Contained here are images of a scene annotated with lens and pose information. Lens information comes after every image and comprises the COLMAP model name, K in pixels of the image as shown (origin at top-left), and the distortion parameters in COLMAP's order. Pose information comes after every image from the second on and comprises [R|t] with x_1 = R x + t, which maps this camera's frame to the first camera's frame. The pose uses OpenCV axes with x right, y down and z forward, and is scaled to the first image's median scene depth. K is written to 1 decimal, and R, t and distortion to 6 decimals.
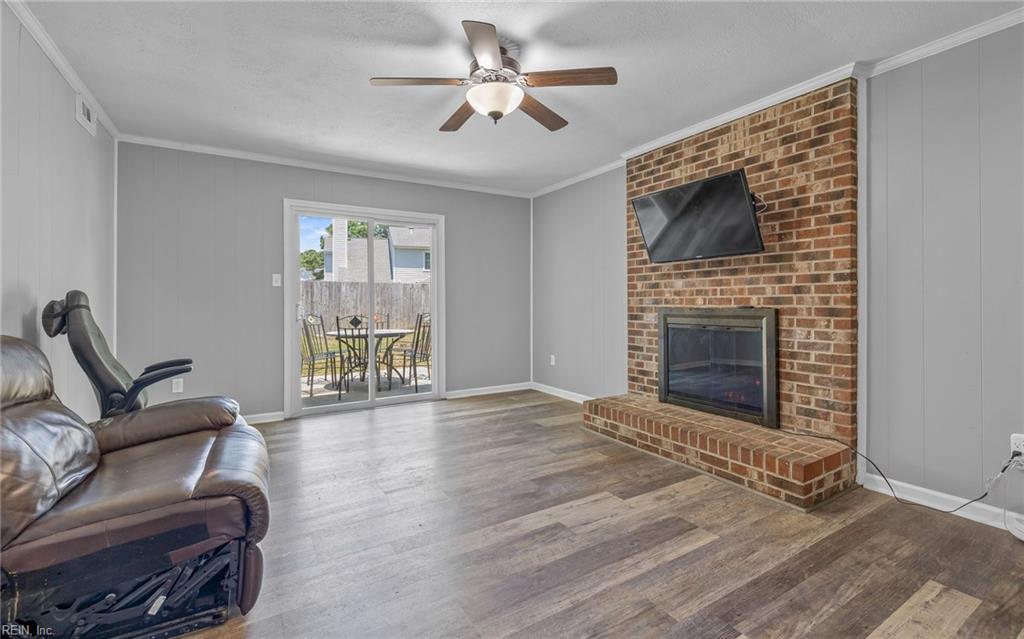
lens RADIAL K [[440.4, 0, 516.0], [0, 440.4, 300.1], [0, 0, 1]] dist [-0.003523, 0.000553]
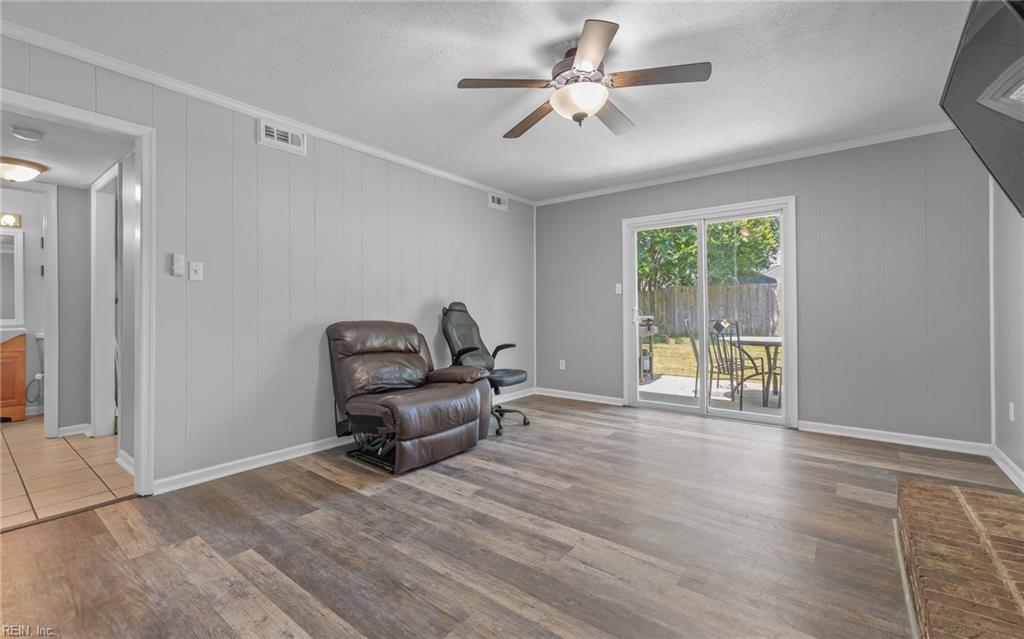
lens RADIAL K [[440.4, 0, 506.4], [0, 440.4, 310.2], [0, 0, 1]] dist [-0.003523, 0.000553]
pose [[0.340183, 0.003178, -0.940354, 0.623357], [0.010999, 0.999912, 0.007358, 0.001310], [0.940295, -0.012846, 0.340118, 0.383713]]
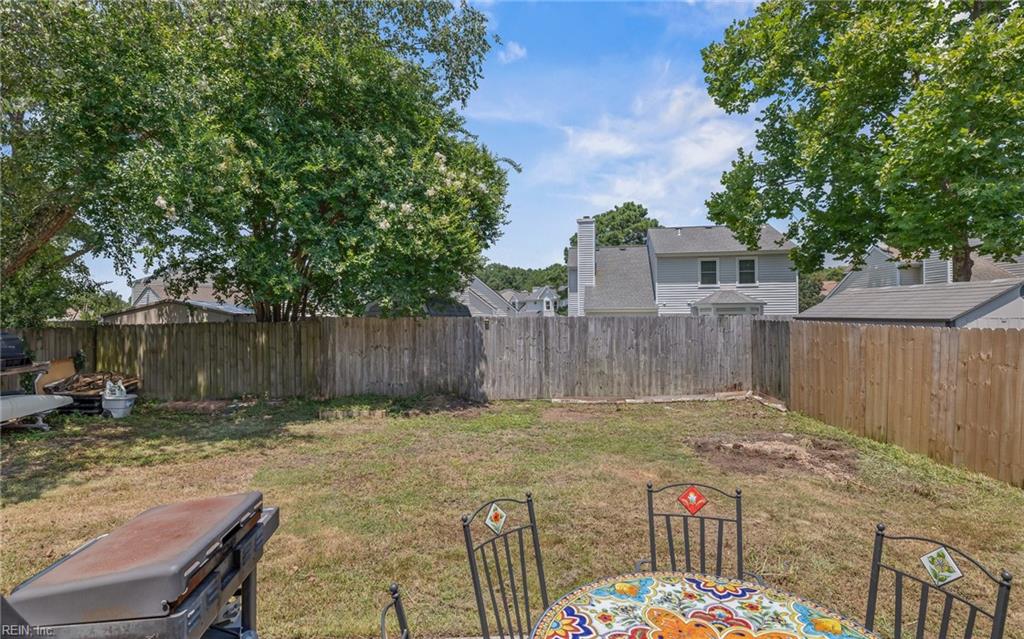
lens RADIAL K [[522.6, 0, 503.8], [0, 522.6, 319.2], [0, 0, 1]] dist [-0.000920, 0.000242]
pose [[0.858895, -0.005559, -0.512121, -0.530875], [0.006948, 0.999976, 0.000798, -0.185580], [0.512104, -0.004244, 0.858913, 1.337292]]
